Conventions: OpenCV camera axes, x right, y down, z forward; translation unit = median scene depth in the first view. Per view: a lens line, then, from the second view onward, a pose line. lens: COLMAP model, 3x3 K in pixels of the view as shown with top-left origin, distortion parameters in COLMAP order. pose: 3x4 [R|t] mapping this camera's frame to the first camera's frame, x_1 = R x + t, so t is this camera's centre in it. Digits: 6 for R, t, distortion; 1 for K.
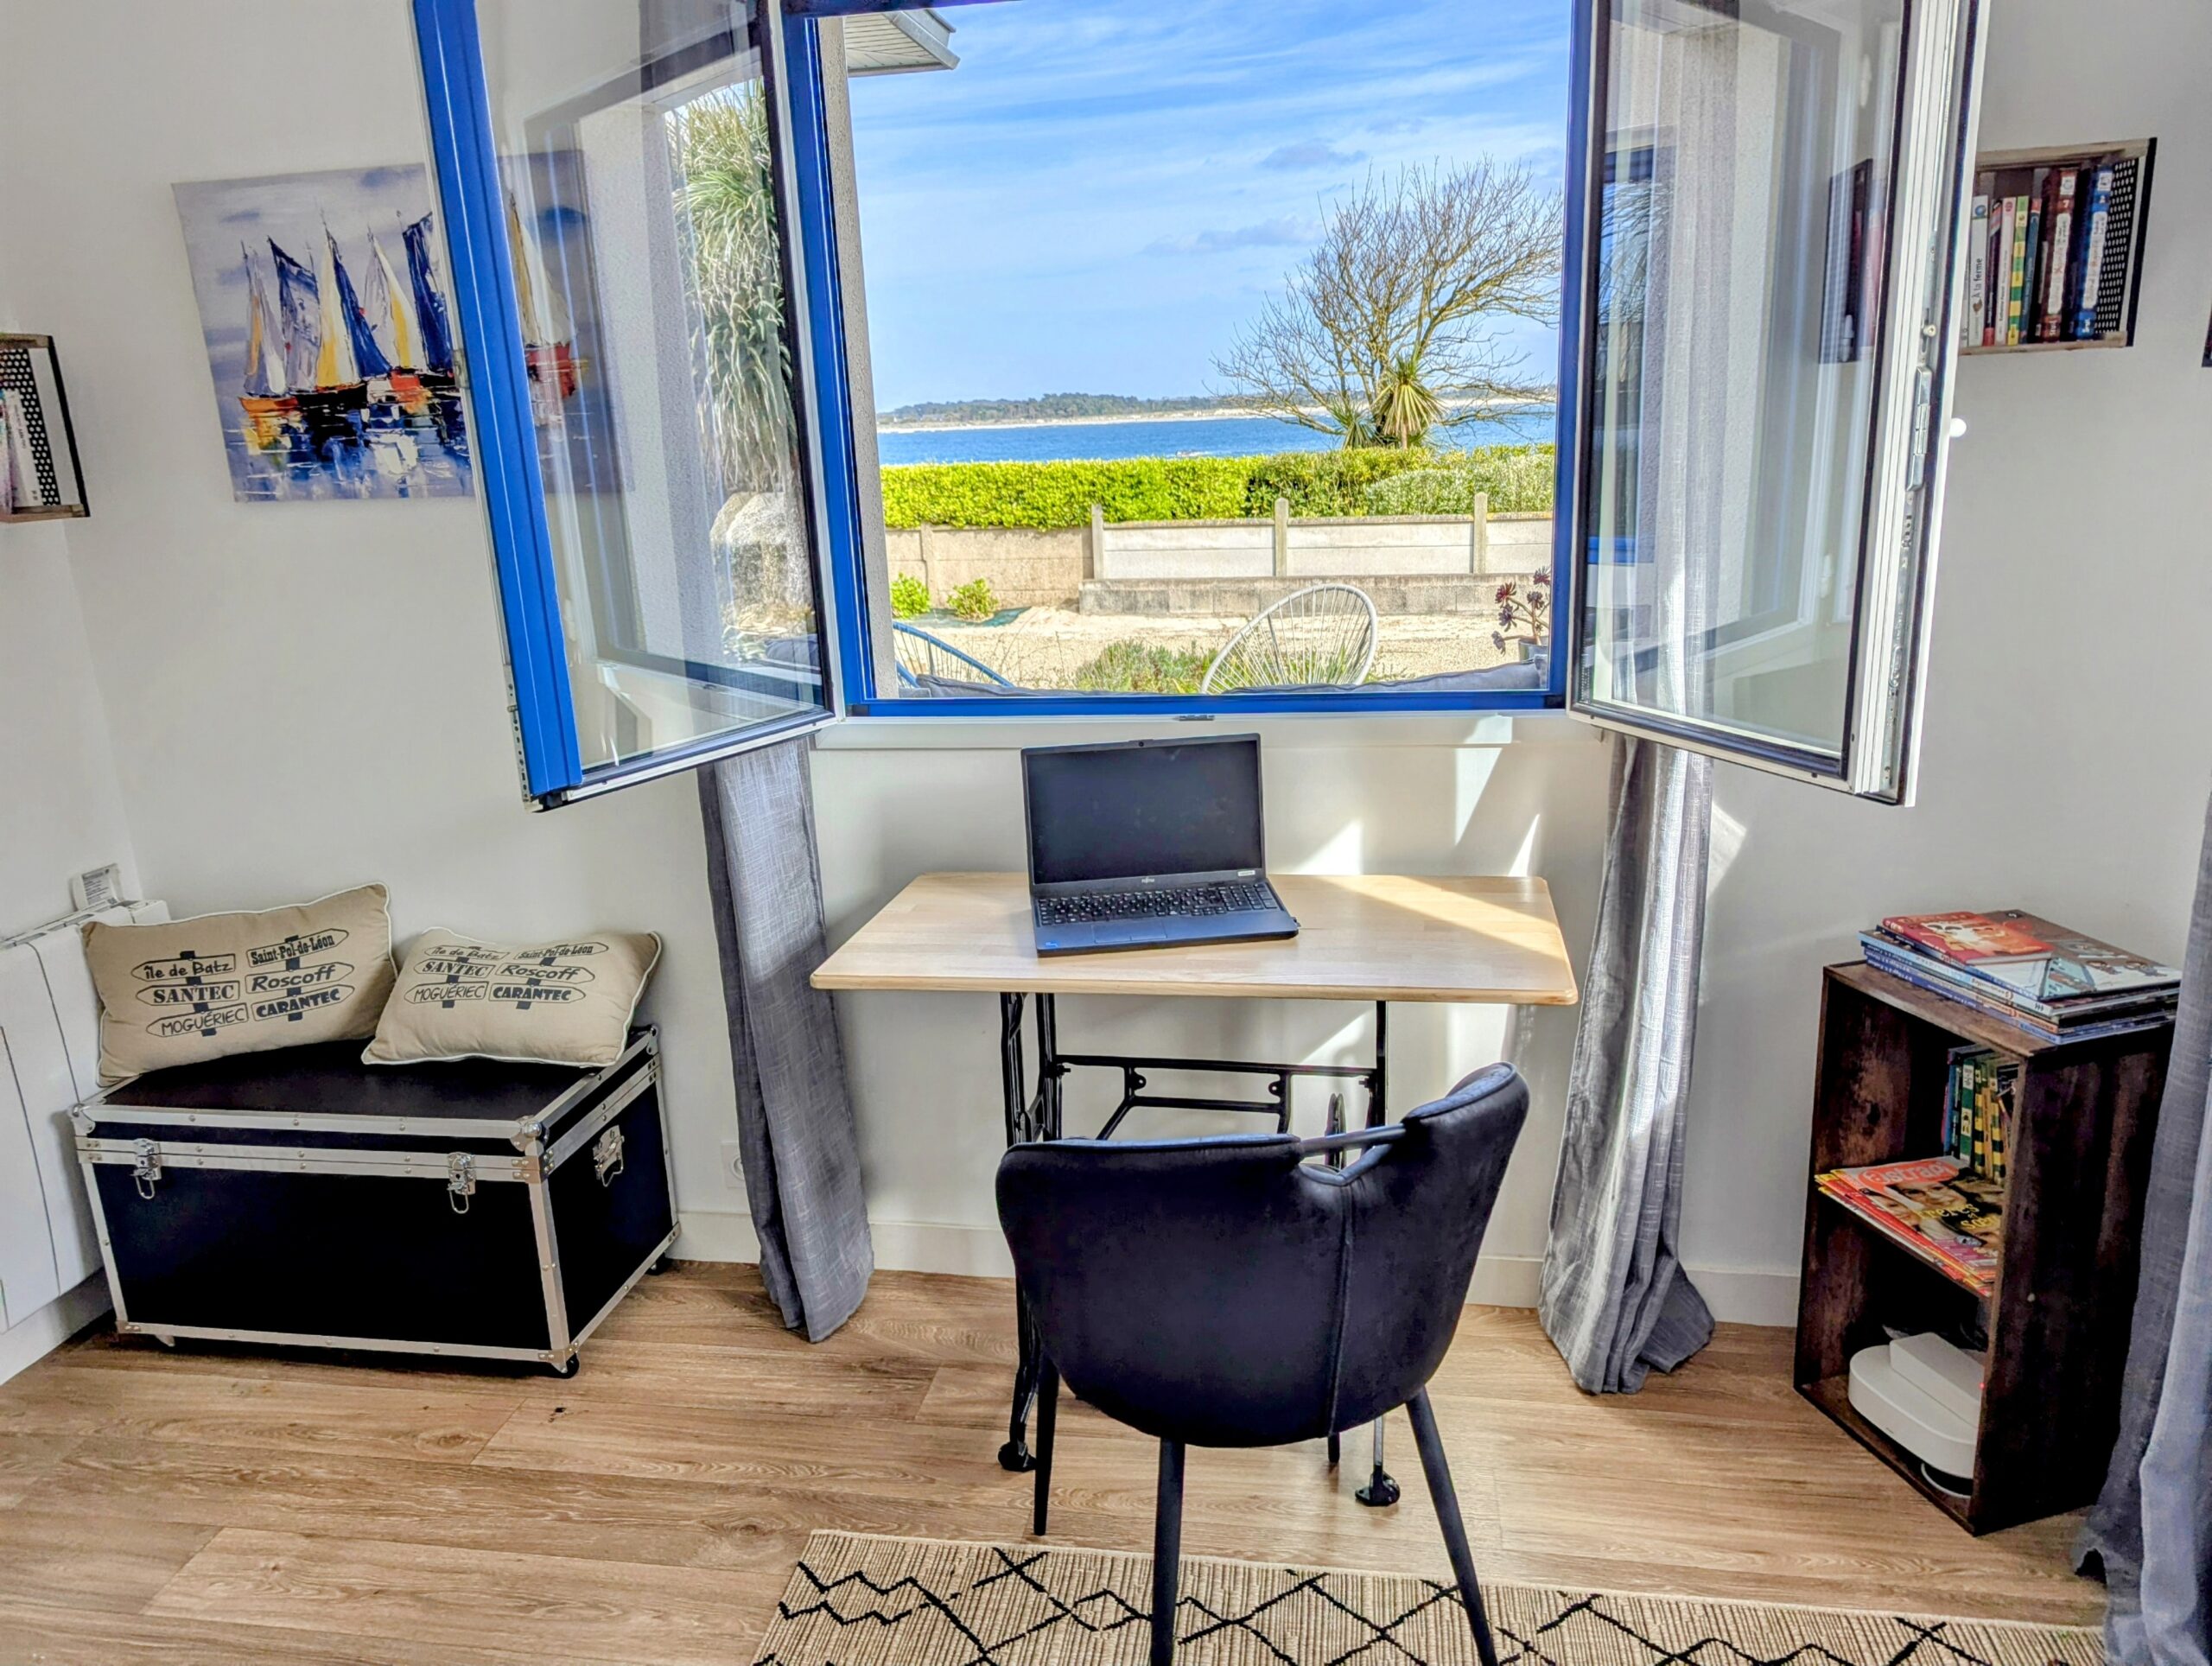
lens RADIAL K [[1543.9, 0, 1111.5], [0, 1543.9, 835.9], [0, 0, 1]] dist [-0.001599, -0.000067]
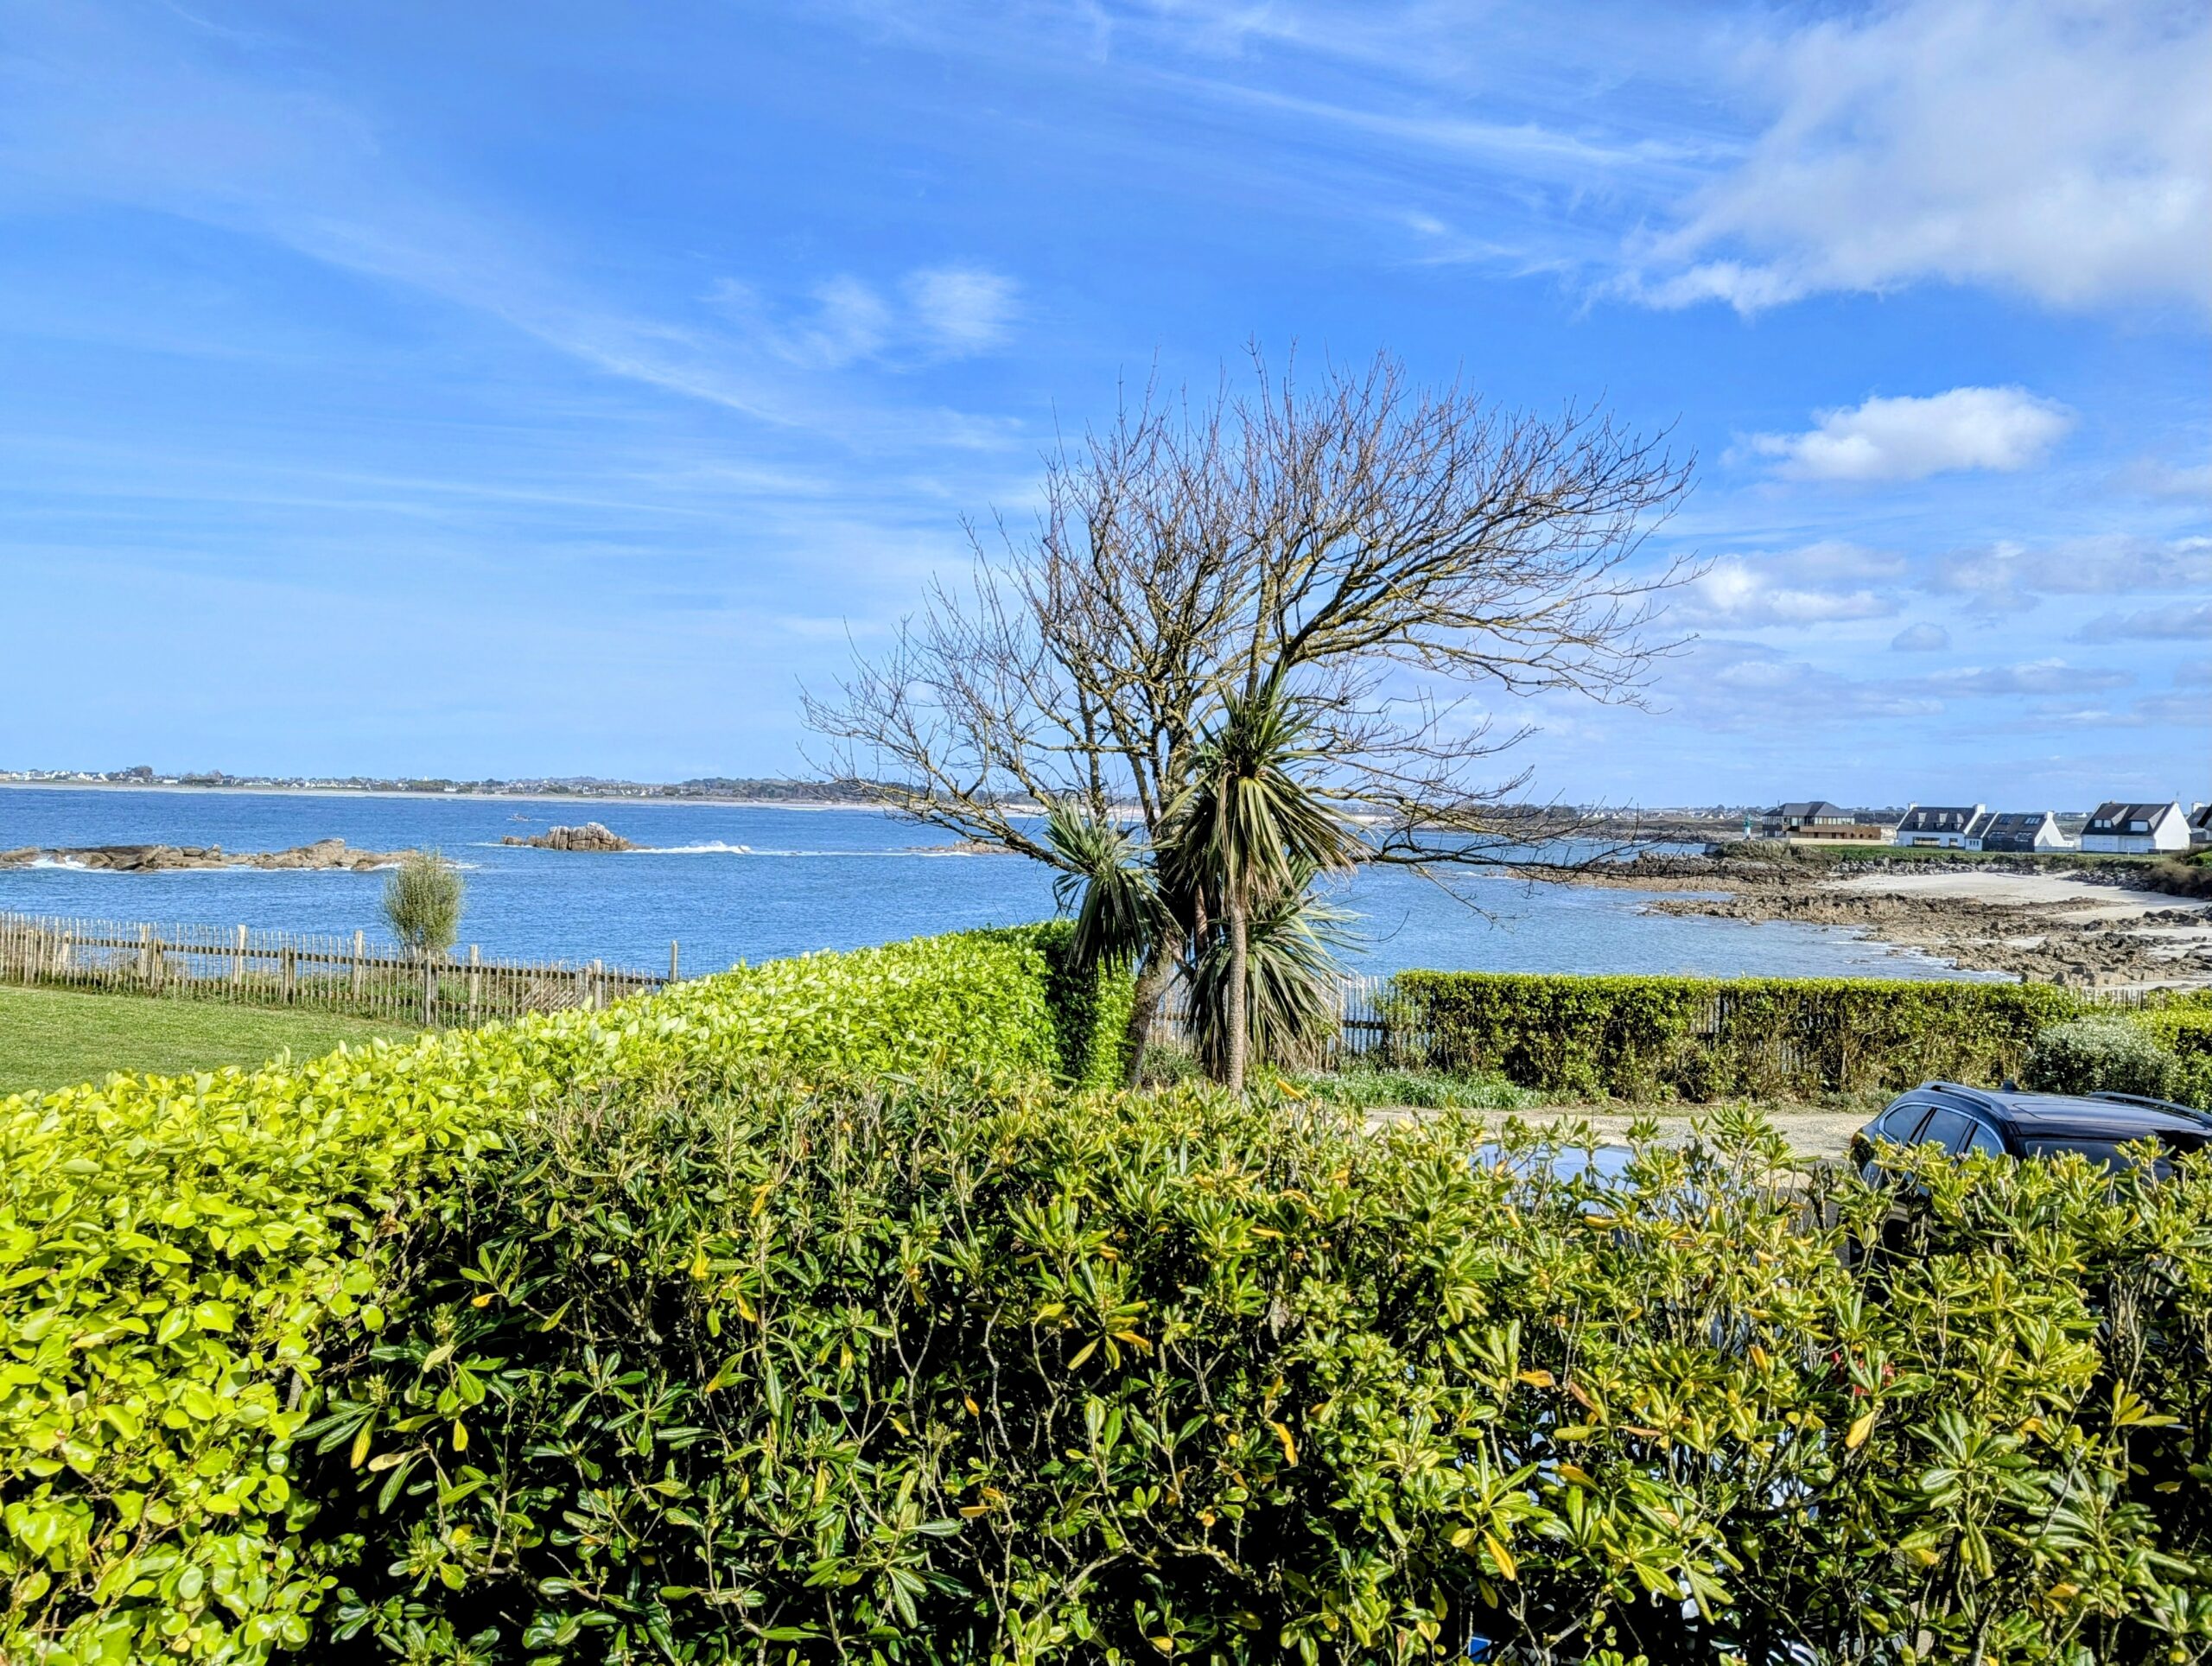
lens RADIAL K [[1543.9, 0, 1105.6], [0, 1543.9, 833.1], [0, 0, 1]] dist [-0.001599, -0.000067]
pose [[0.988130, 0.071229, 0.136105, 0.094153], [-0.035359, 0.967673, -0.249717, -0.161516], [-0.149492, 0.241941, 0.958706, 0.567673]]
